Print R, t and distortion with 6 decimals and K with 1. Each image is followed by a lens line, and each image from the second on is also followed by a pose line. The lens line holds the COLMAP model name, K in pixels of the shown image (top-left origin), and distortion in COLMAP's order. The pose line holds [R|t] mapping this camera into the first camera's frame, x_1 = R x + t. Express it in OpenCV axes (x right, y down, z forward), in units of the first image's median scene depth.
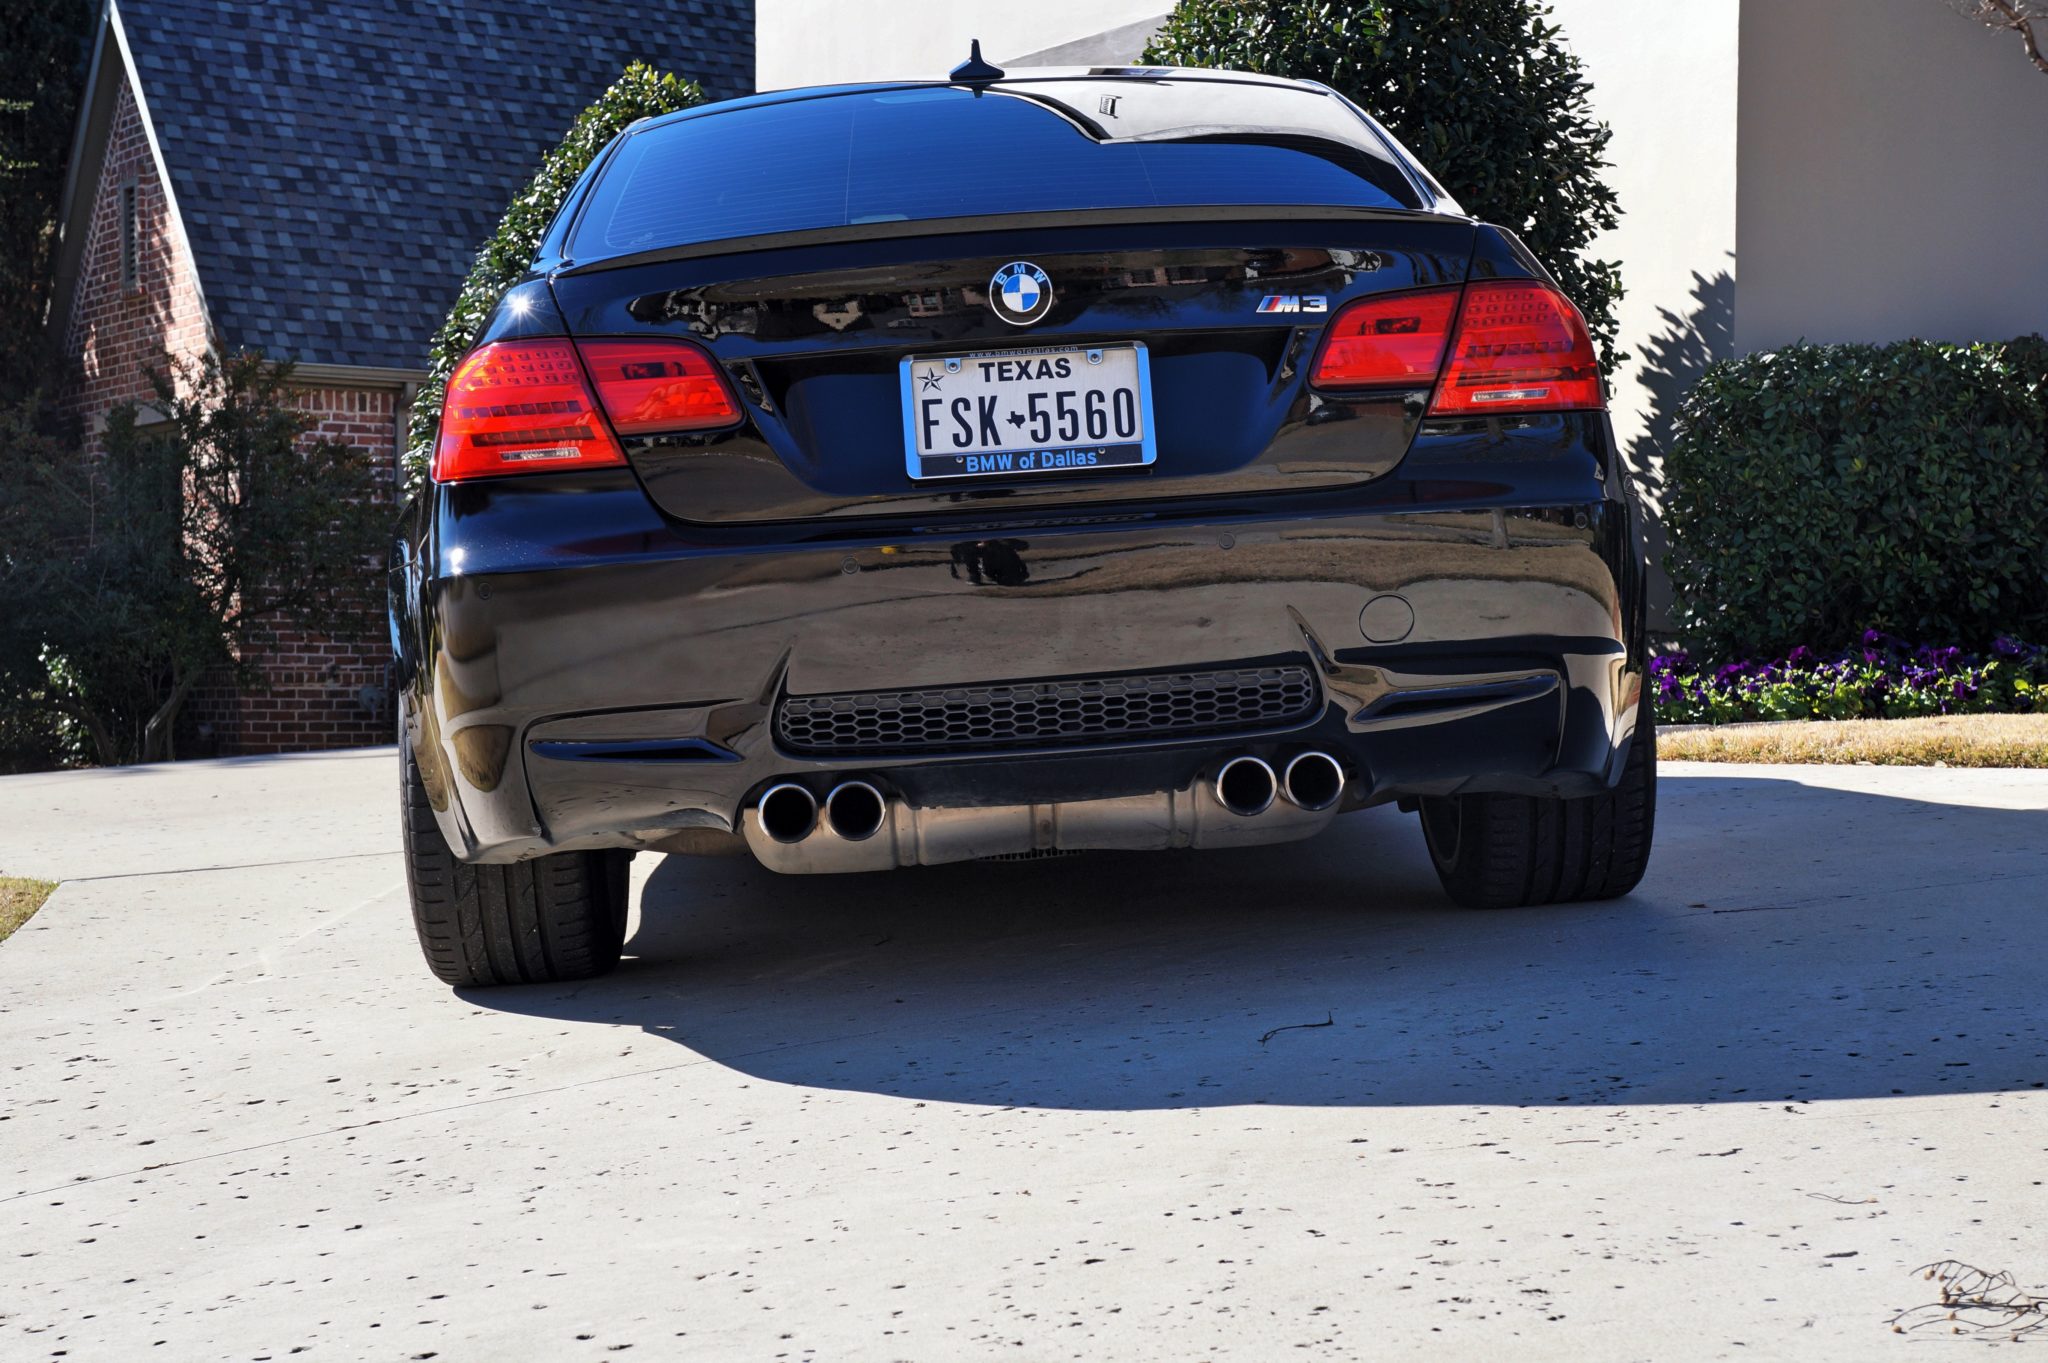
lens RADIAL K [[3372.9, 0, 1028.2], [0, 3372.9, 676.8], [0, 0, 1]] dist [0.224680, 0.000000]
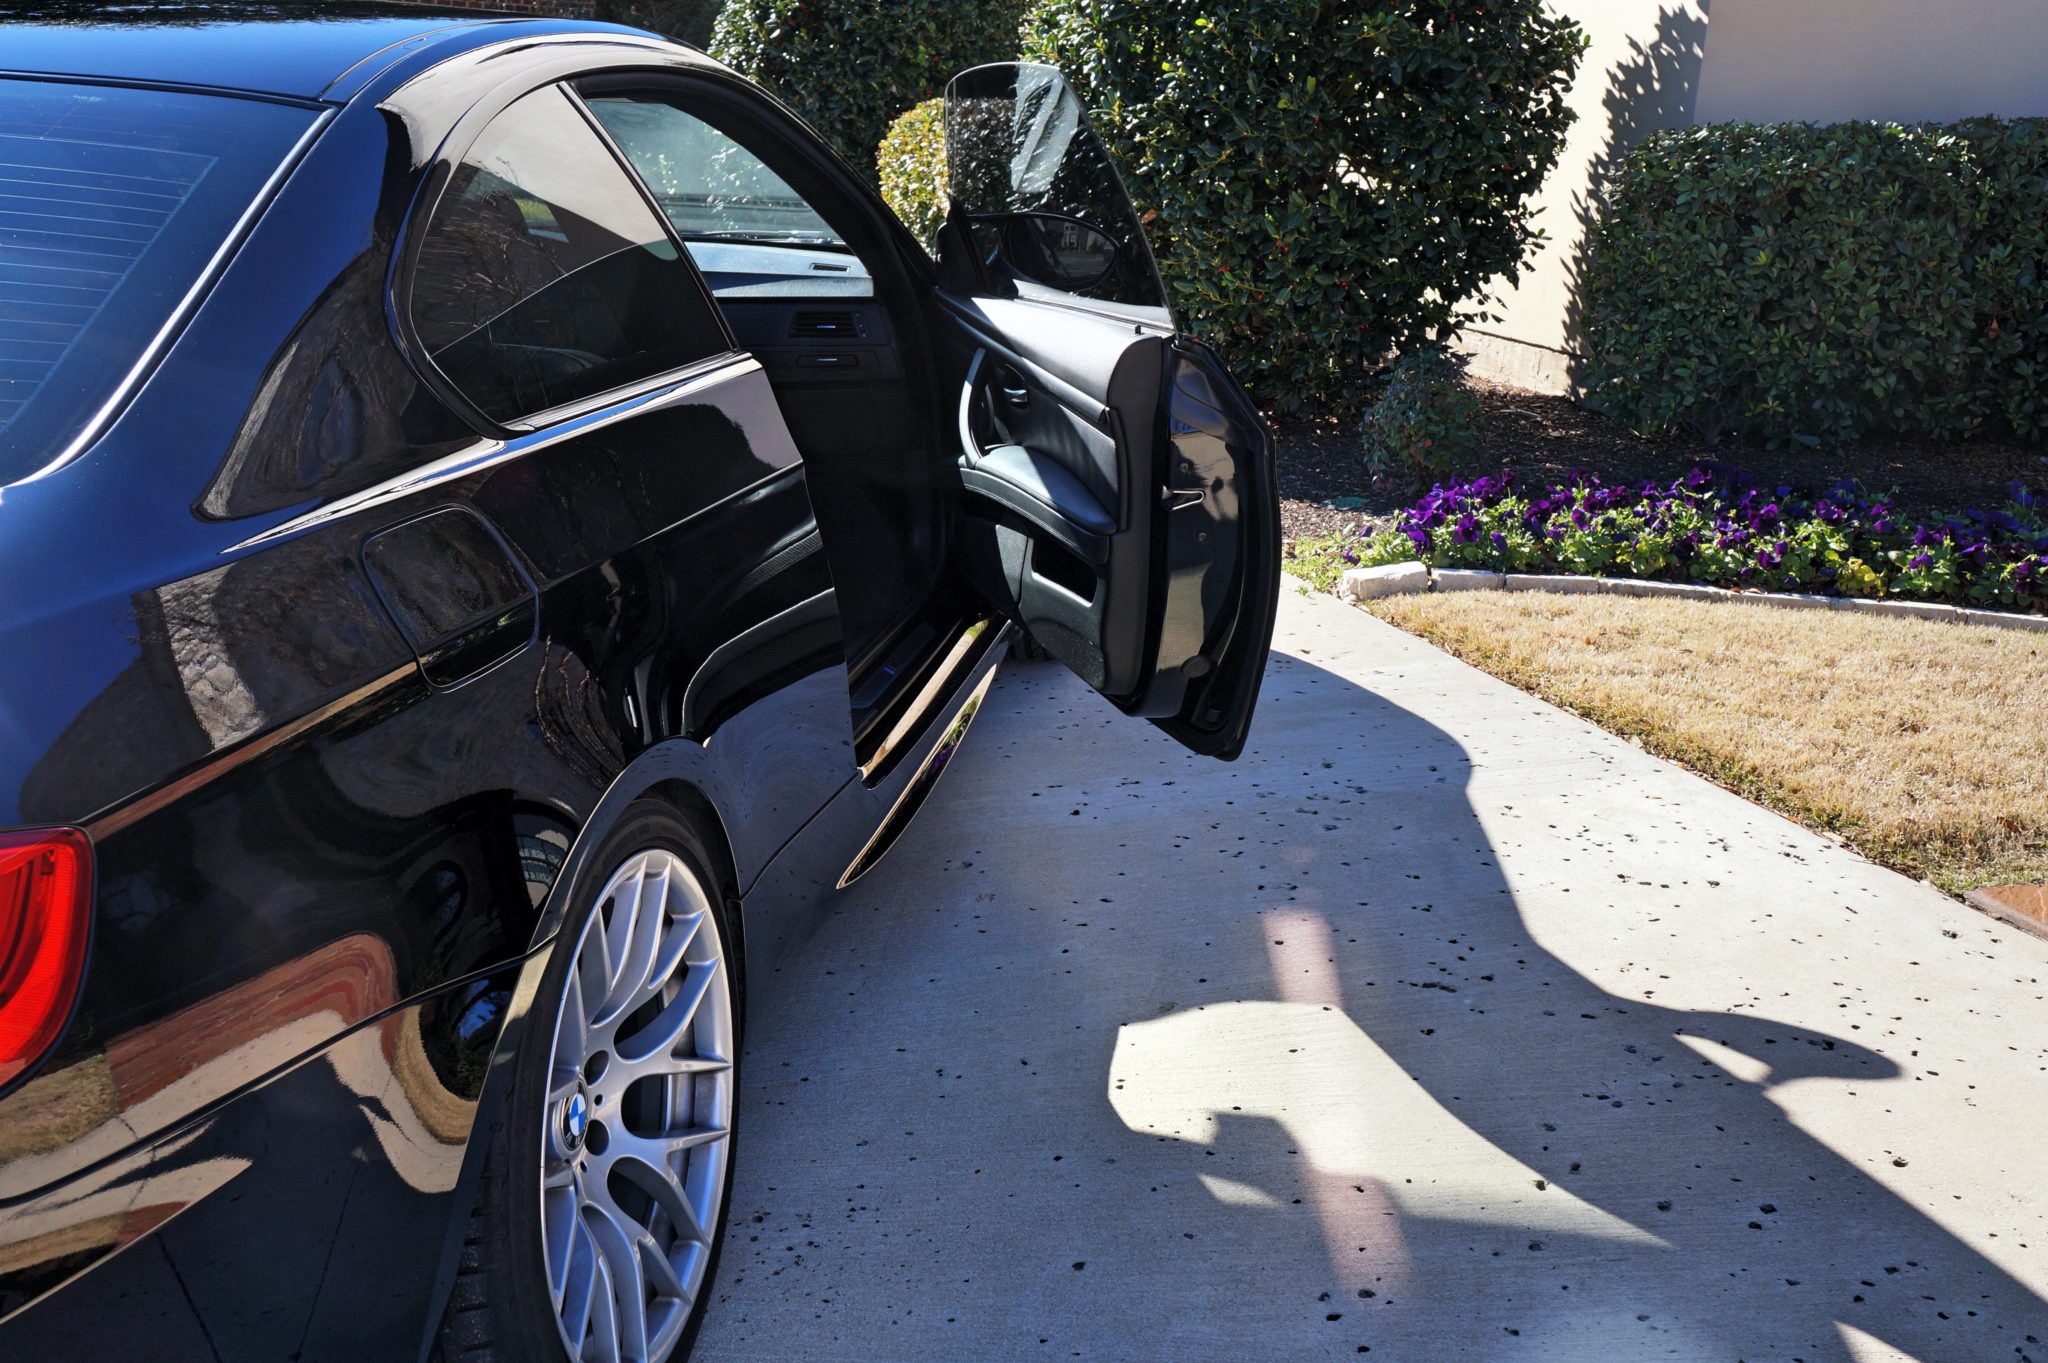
lens RADIAL K [[2119.4, 0, 1006.2], [0, 2119.4, 645.4], [0, 0, 1]] dist [-0.024529, 0.000000]
pose [[0.976286, 0.108465, -0.187355, 0.357140], [-0.059259, 0.966273, 0.250610, -0.219625], [0.208218, -0.233564, 0.949786, 0.775800]]
